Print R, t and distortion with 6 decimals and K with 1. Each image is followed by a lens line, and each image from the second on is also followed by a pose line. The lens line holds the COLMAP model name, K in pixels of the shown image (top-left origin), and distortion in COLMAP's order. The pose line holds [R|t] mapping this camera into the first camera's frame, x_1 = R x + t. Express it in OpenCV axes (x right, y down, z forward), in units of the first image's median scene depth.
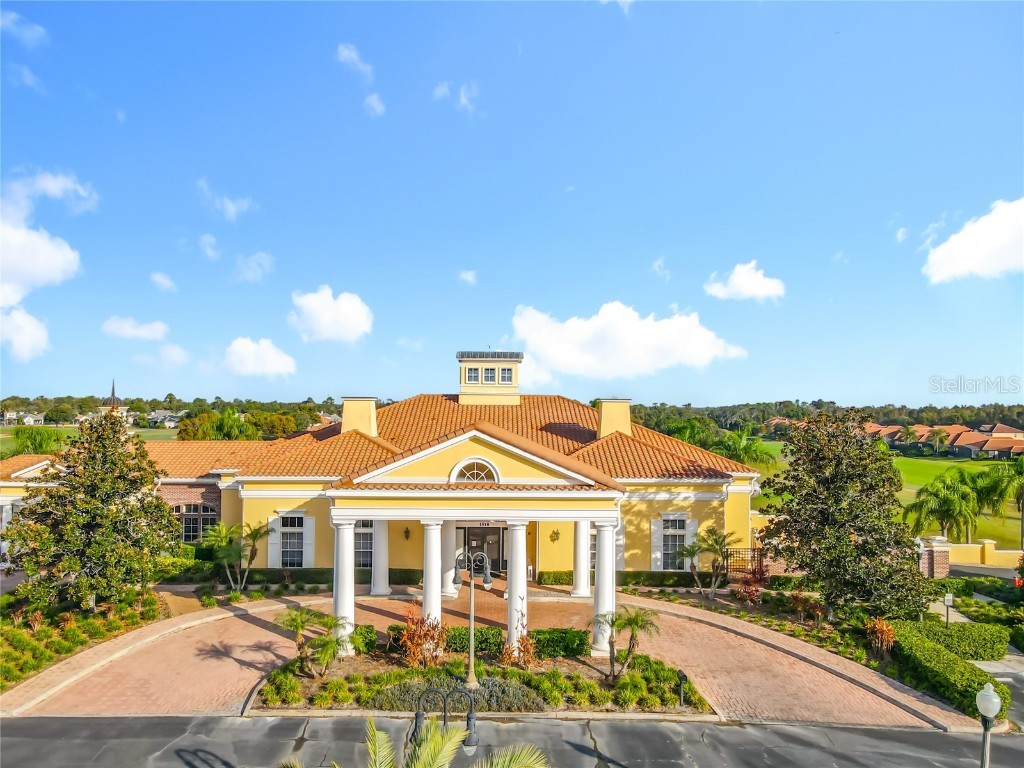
lens RADIAL K [[741.2, 0, 508.1], [0, 741.2, 326.1], [0, 0, 1]] dist [0.023107, -0.003960]
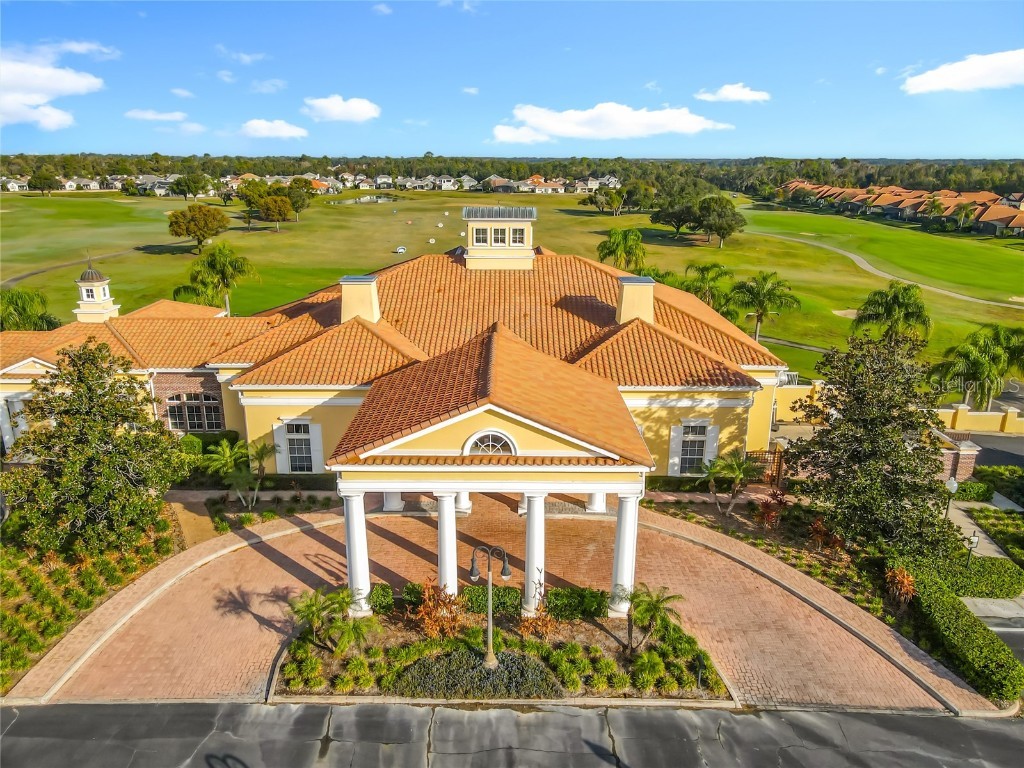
lens RADIAL K [[765.8, 0, 507.6], [0, 765.8, 326.2], [0, 0, 1]] dist [0.011310, 0.011460]
pose [[0.999981, 0.000726, -0.006104, -0.017560], [0.001268, 0.947286, 0.320387, -0.250928], [0.006015, -0.320389, 0.947267, 0.143755]]
